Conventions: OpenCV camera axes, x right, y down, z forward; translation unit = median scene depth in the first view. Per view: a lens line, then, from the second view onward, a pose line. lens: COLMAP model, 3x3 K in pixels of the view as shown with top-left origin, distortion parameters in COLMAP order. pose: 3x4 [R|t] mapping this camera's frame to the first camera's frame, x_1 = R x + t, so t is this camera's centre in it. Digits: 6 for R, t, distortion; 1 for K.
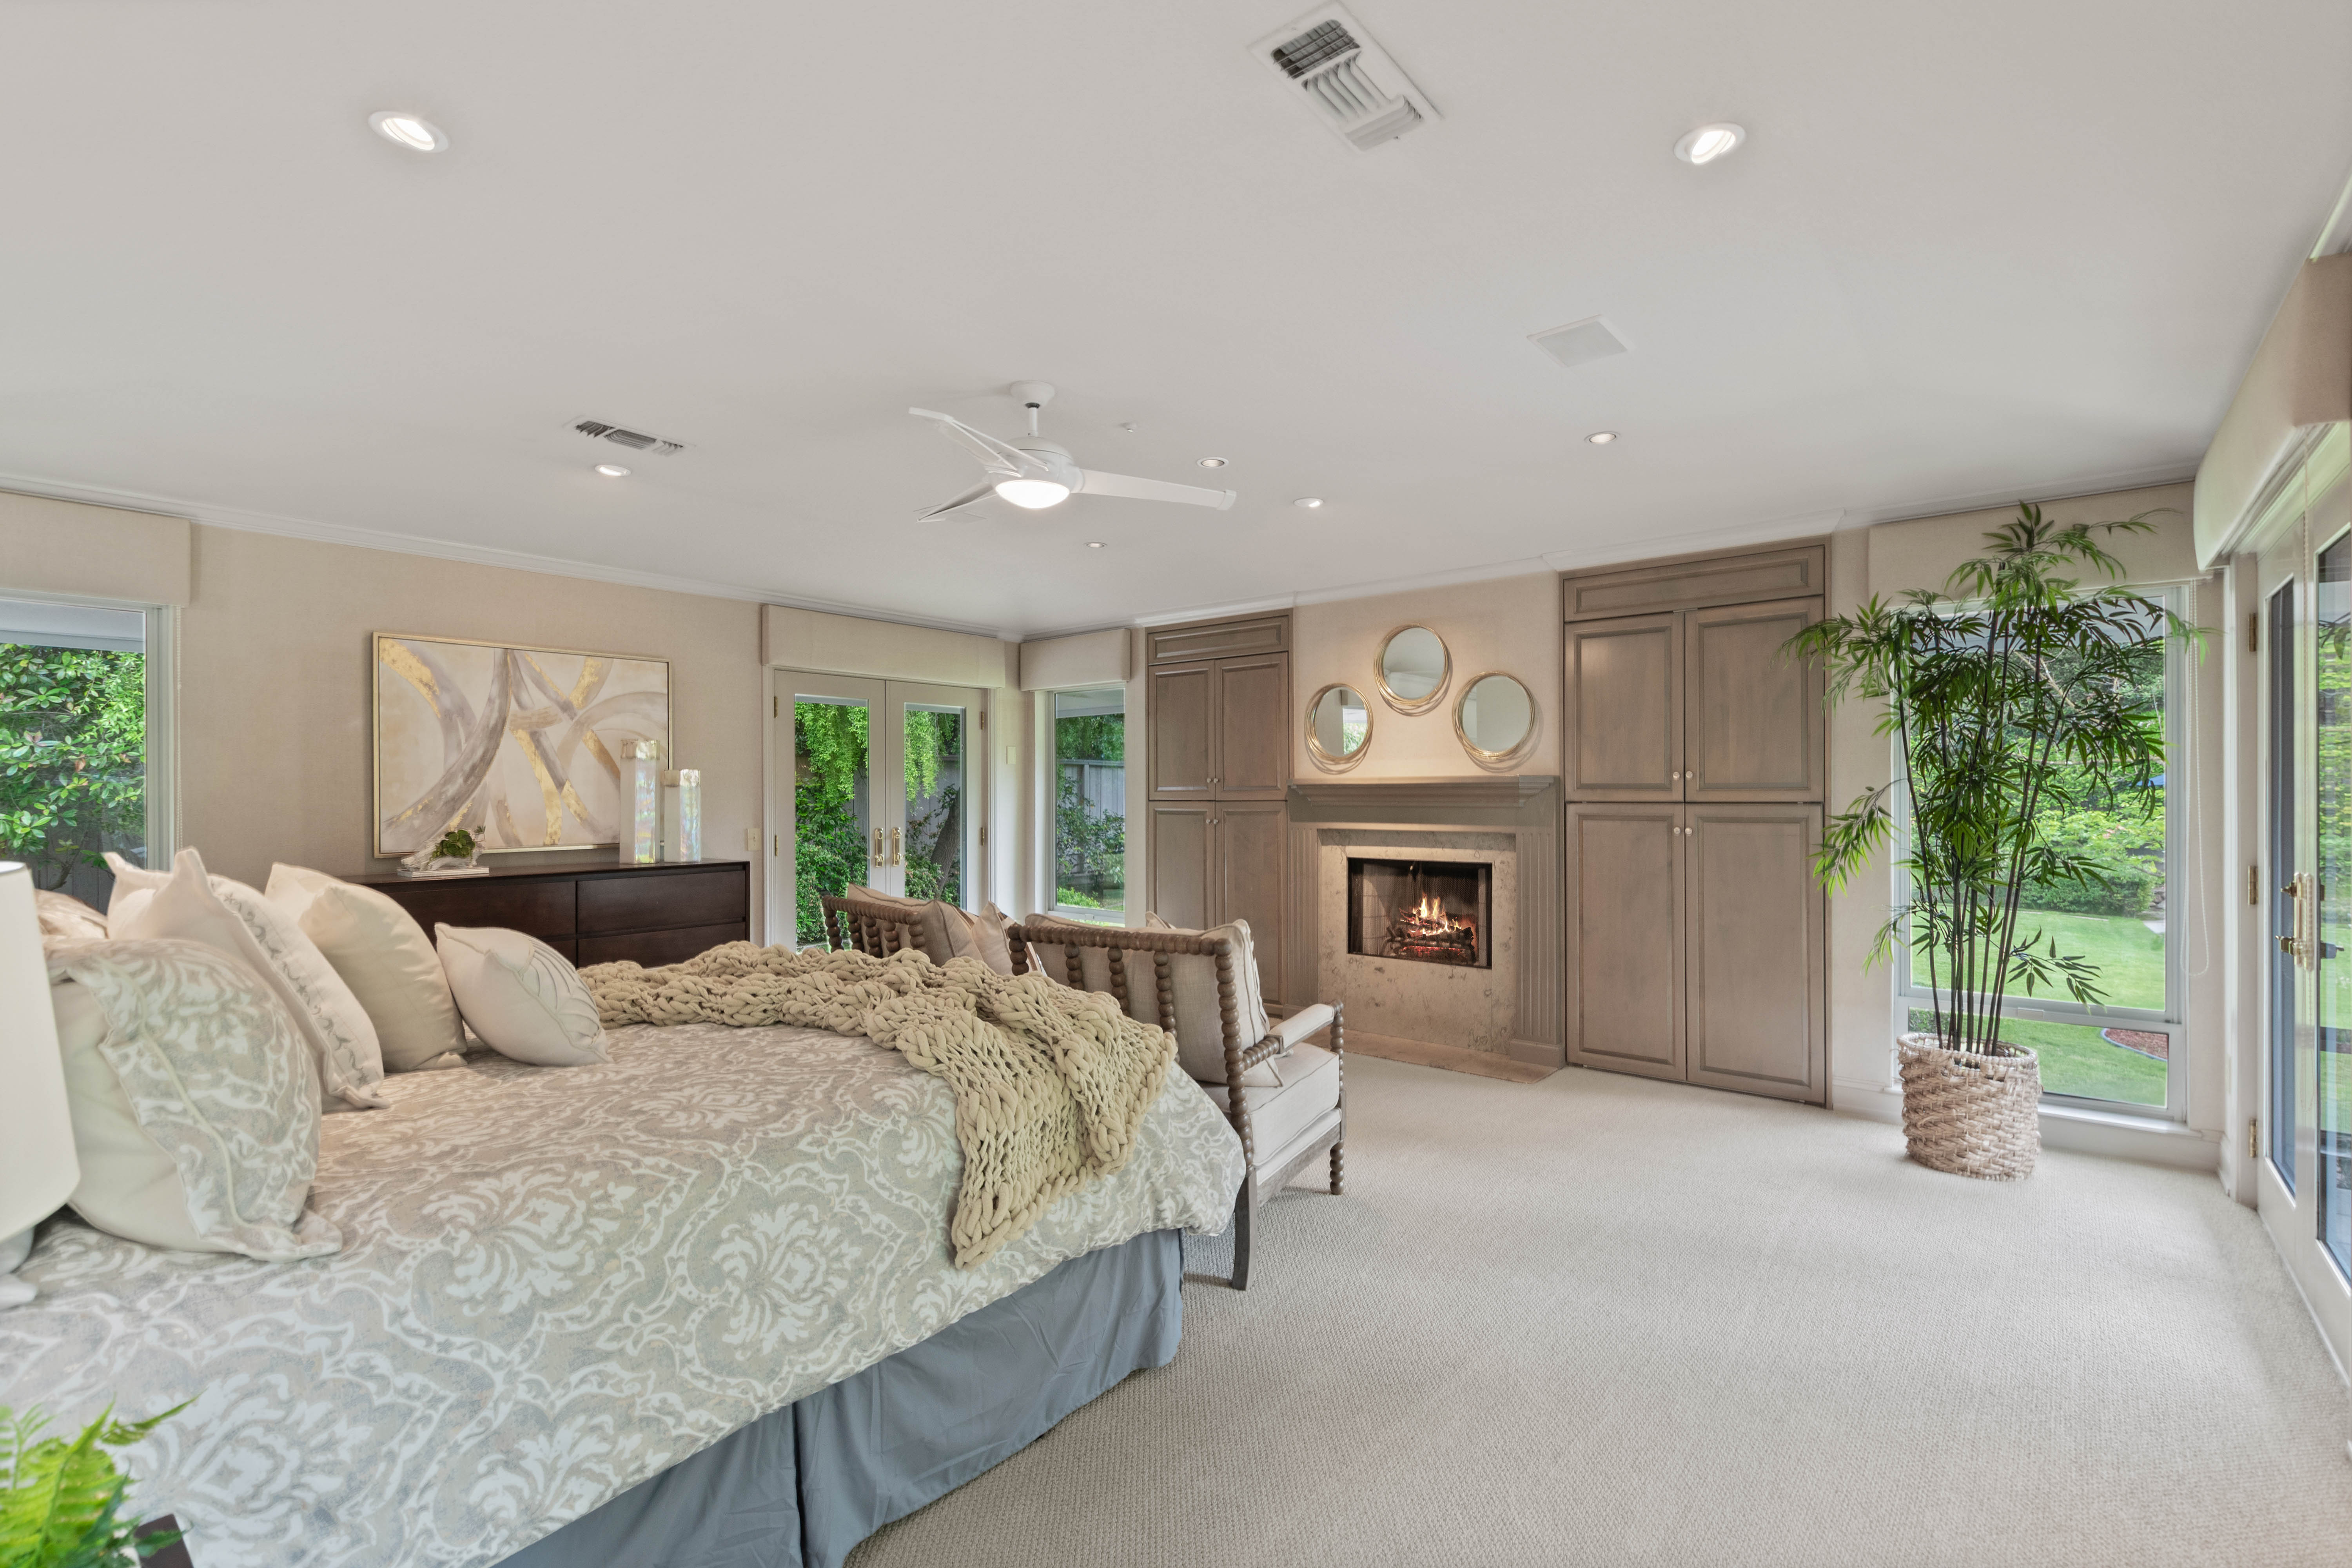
lens RADIAL K [[1048.3, 0, 1185.1], [0, 1048.3, 814.8], [0, 0, 1]] dist [0.012729, -0.001950]
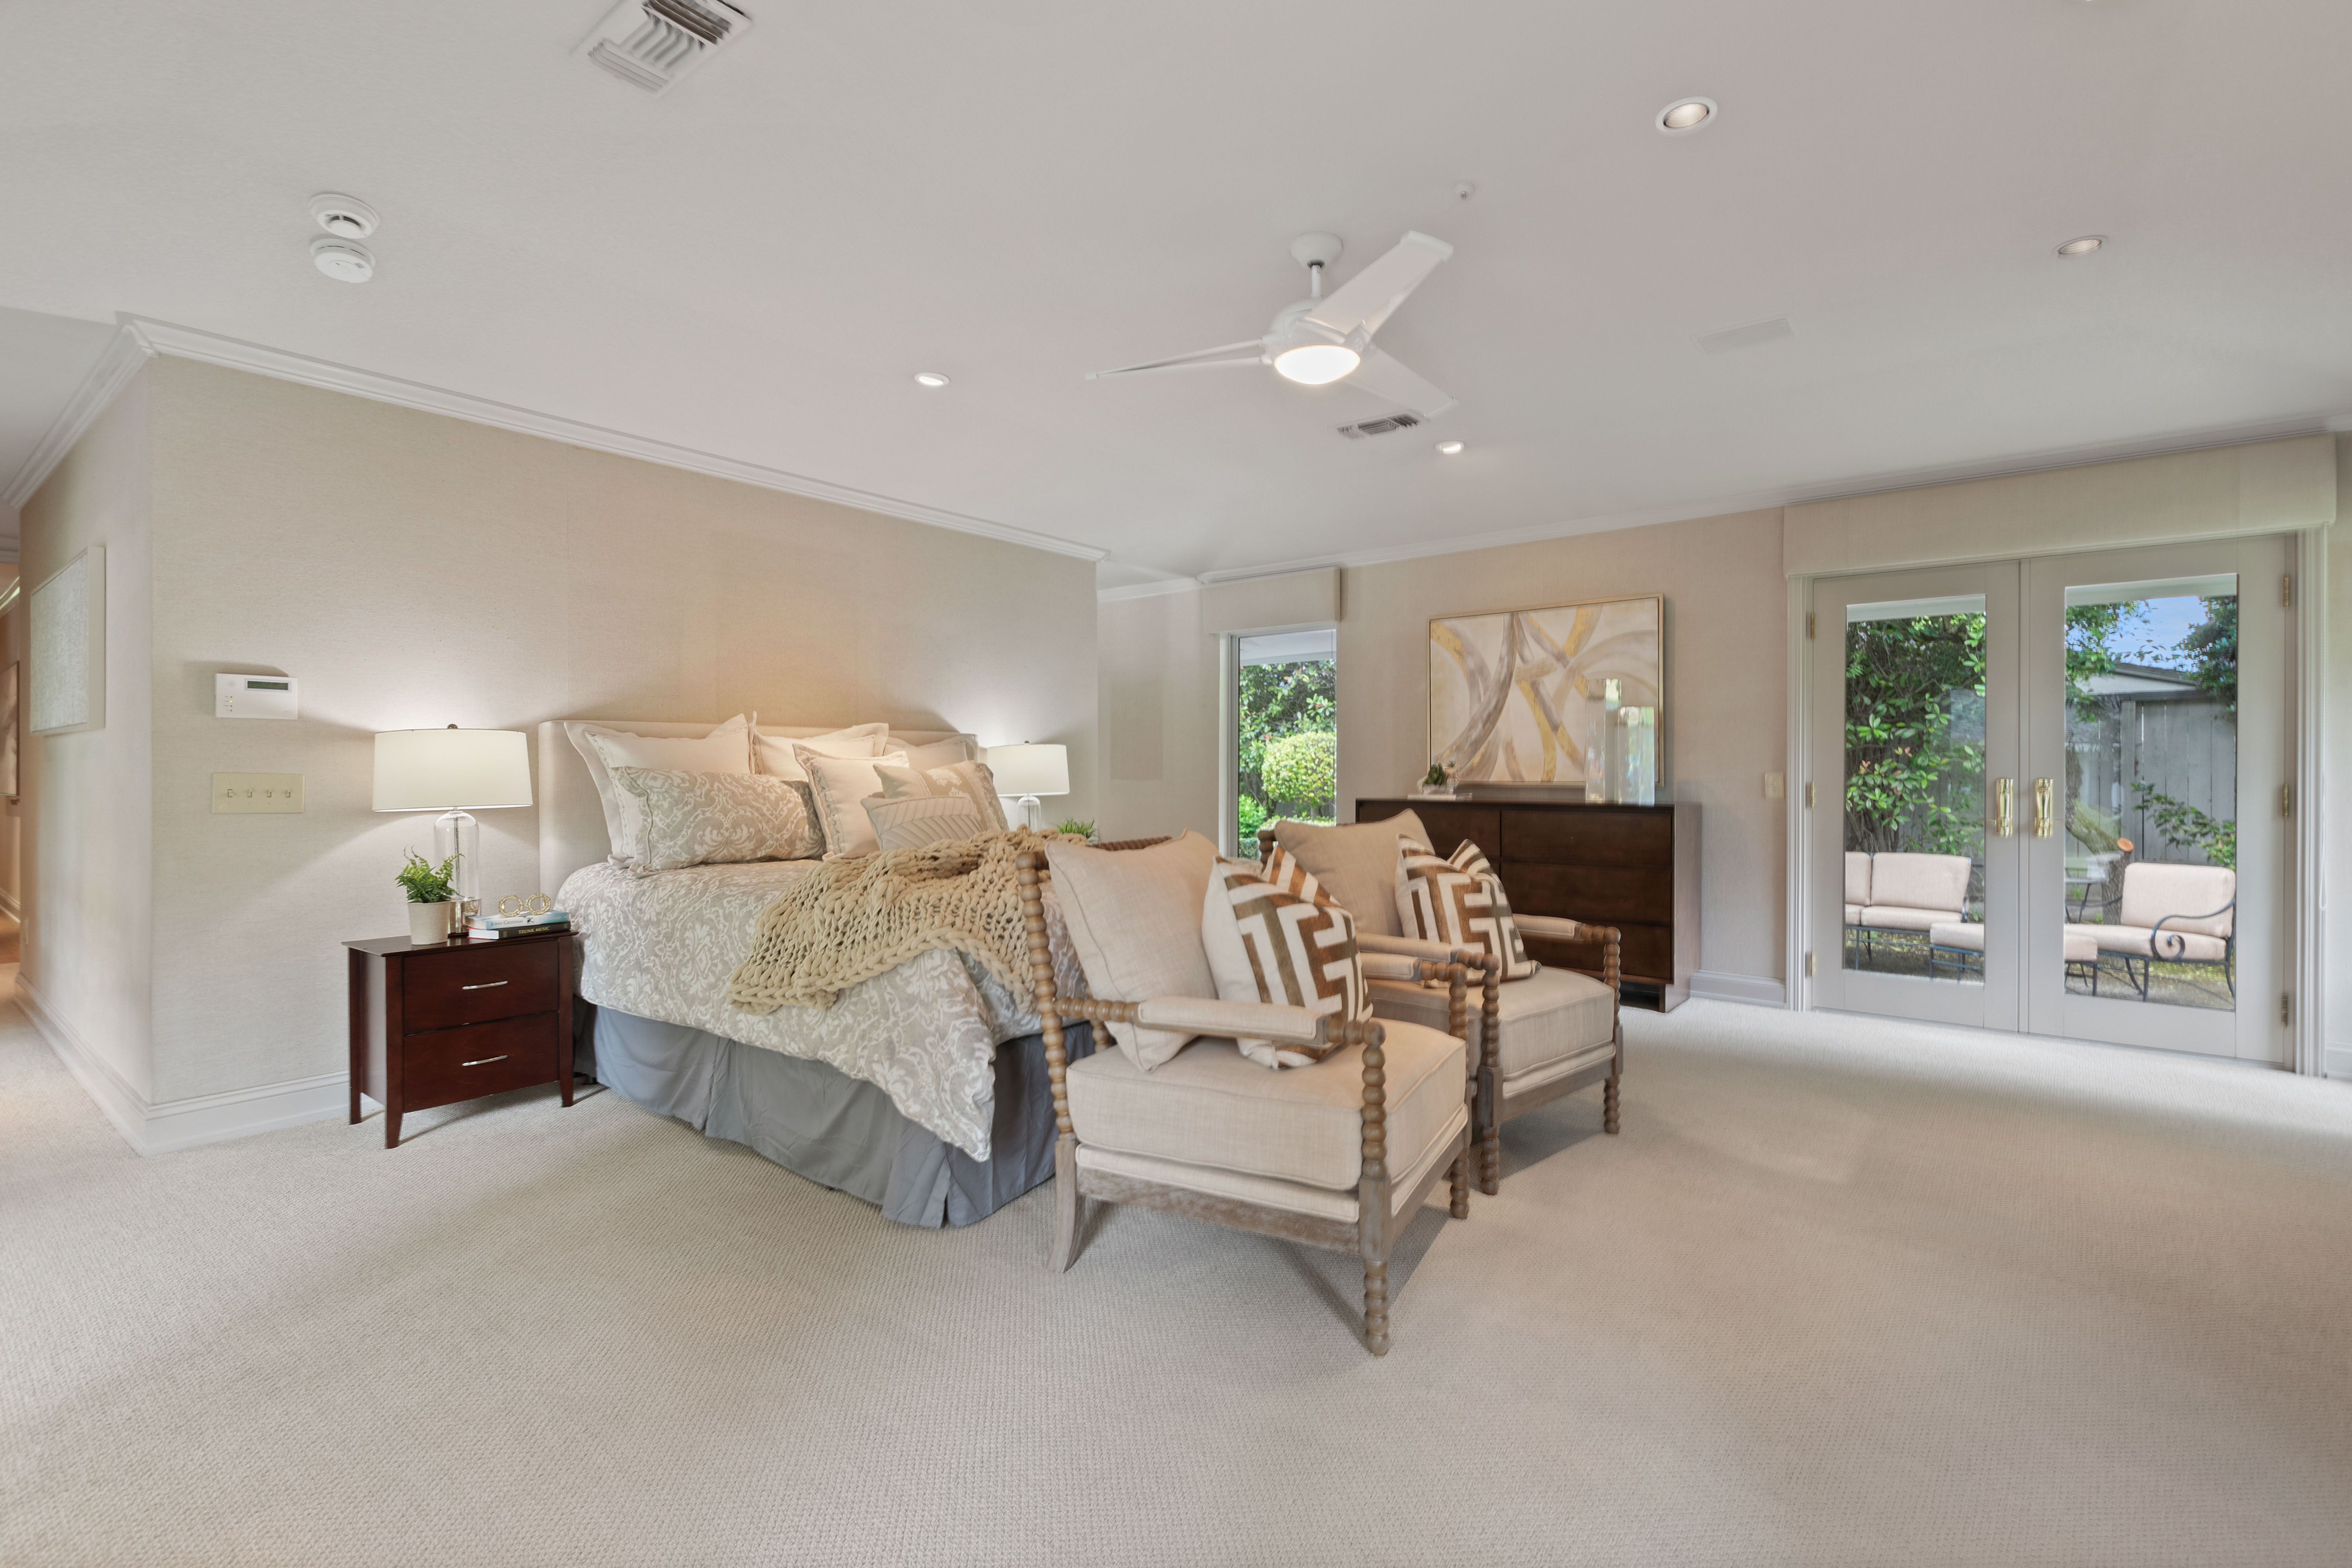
lens RADIAL K [[1048.3, 0, 1192.8], [0, 1048.3, 768.6], [0, 0, 1]] dist [0.012729, -0.001950]
pose [[0.026348, 0.003116, -0.999648, 0.519322], [-0.019685, 0.999803, 0.002598, 0.019758], [0.999459, 0.019609, 0.026404, 0.609762]]
